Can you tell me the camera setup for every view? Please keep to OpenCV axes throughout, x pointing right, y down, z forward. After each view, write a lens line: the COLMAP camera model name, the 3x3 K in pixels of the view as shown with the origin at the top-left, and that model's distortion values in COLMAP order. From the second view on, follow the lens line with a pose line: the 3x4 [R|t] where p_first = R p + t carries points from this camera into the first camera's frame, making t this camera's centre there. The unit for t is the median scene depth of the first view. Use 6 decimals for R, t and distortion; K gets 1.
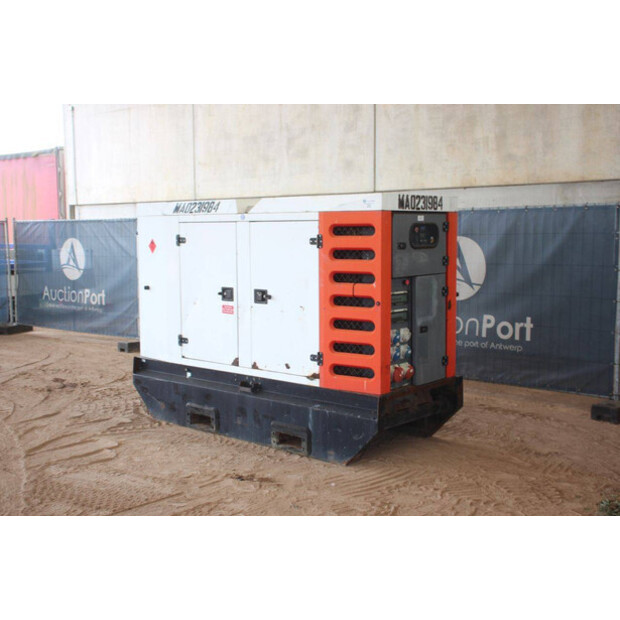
lens RADIAL K [[801.6, 0, 310.0], [0, 801.6, 310.0], [0, 0, 1]] dist [0.009628, 0.020905]
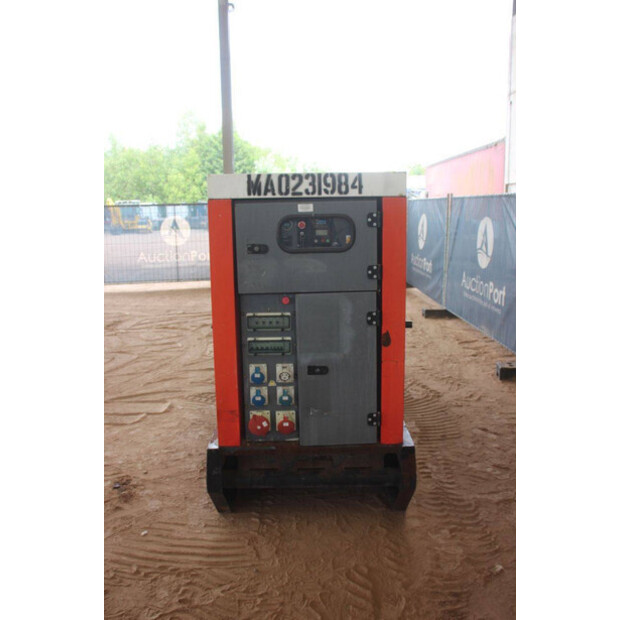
lens RADIAL K [[577.2, 0, 310.0], [0, 577.2, 310.0], [0, 0, 1]] dist [-0.082329, 0.004129]
pose [[0.672254, 0.130075, -0.728804, 0.533536], [-0.063611, 0.990952, 0.118188, -0.092425], [0.737583, -0.033092, 0.674445, 0.717169]]
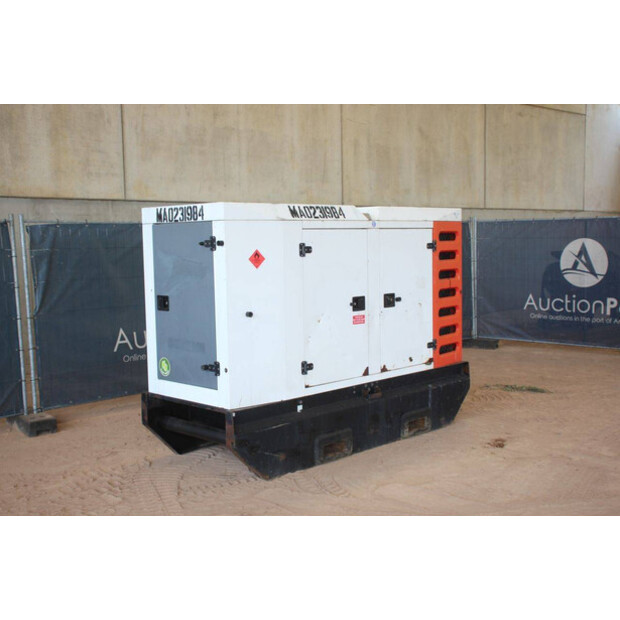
lens RADIAL K [[801.6, 0, 310.0], [0, 801.6, 310.0], [0, 0, 1]] dist [0.009628, 0.020905]
pose [[0.051162, -0.081895, 0.995327, -0.895993], [0.117624, 0.990190, 0.075427, -0.077076], [-0.991739, 0.113215, 0.060293, 0.841176]]
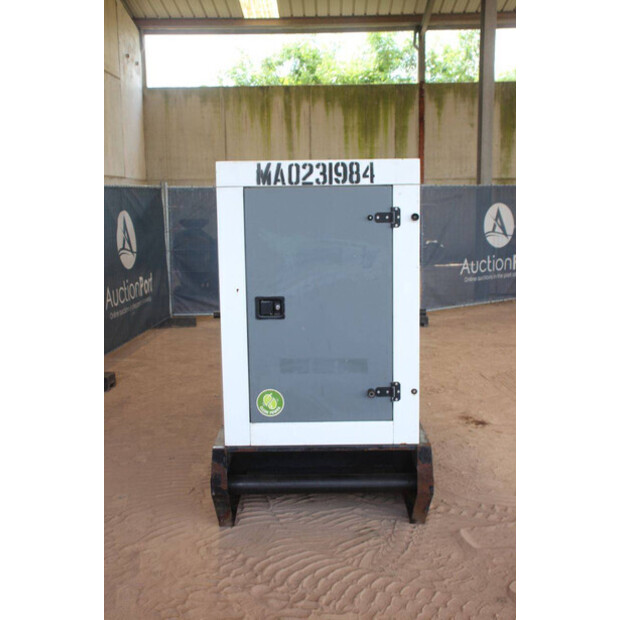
lens RADIAL K [[778.7, 0, 310.0], [0, 778.7, 310.0], [0, 0, 1]] dist [0.022280, 0.063159]
pose [[-0.666278, -0.092594, 0.739933, -0.365648], [0.092057, 0.974458, 0.204835, -0.165885], [-0.740000, 0.204593, -0.640736, 1.524411]]
